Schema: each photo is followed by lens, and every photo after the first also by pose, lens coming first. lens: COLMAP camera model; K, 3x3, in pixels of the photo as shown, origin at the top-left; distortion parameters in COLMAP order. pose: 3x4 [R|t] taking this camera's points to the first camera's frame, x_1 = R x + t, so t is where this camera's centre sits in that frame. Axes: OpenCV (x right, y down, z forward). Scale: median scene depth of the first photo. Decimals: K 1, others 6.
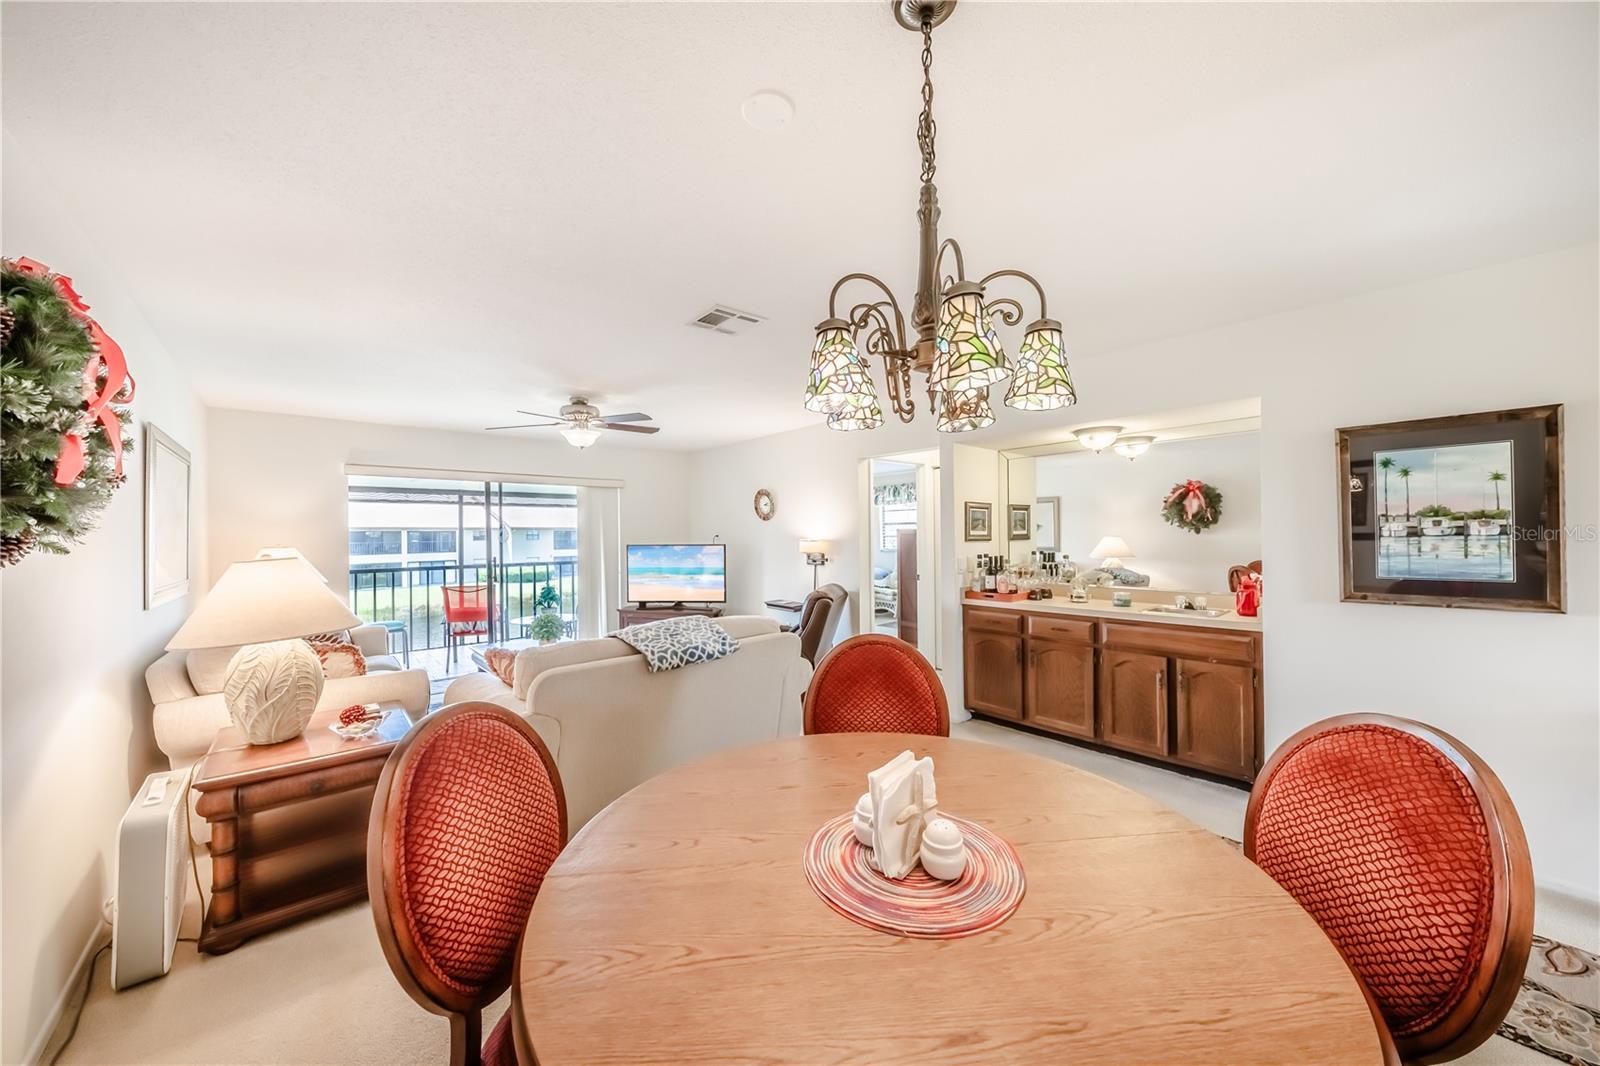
lens RADIAL K [[573.1, 0, 795.2], [0, 573.1, 531.5], [0, 0, 1]] dist [0.007299, -0.002856]
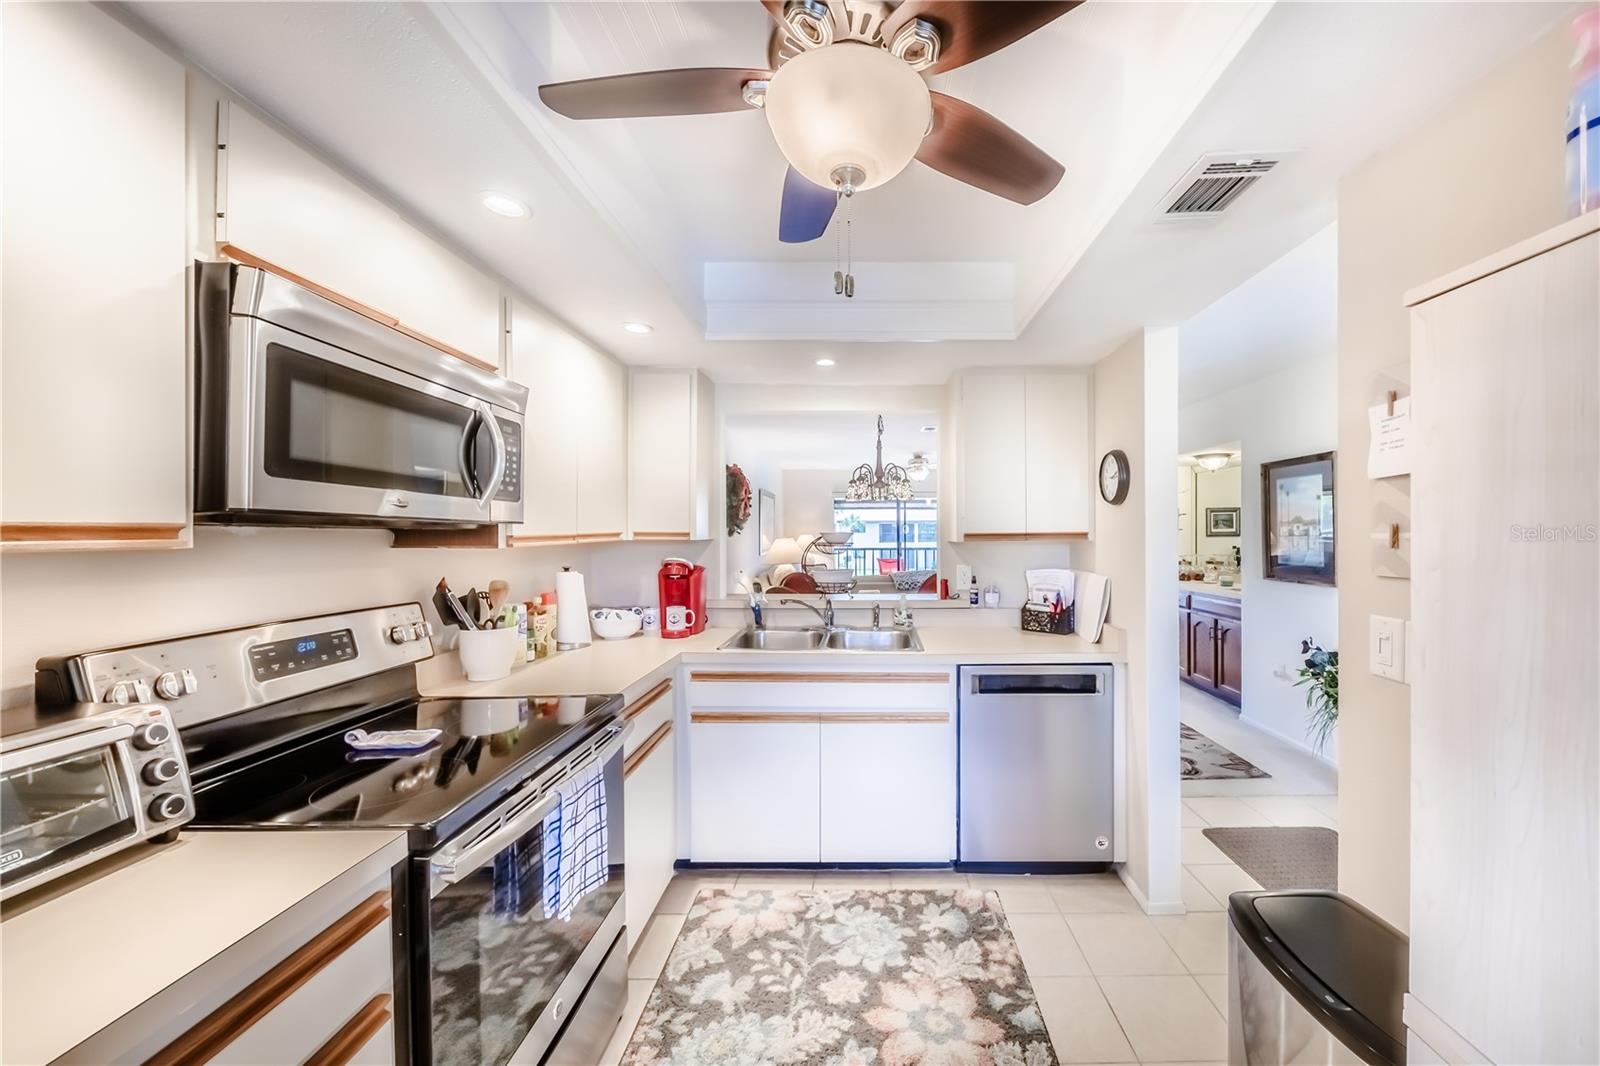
lens RADIAL K [[573.1, 0, 831.7], [0, 573.1, 531.1], [0, 0, 1]] dist [0.007299, -0.002856]
pose [[0.721879, 0.008579, -0.691966, 0.782511], [-0.000157, 0.999925, 0.012233, -0.014082], [0.692020, -0.008723, 0.721826, -0.578571]]
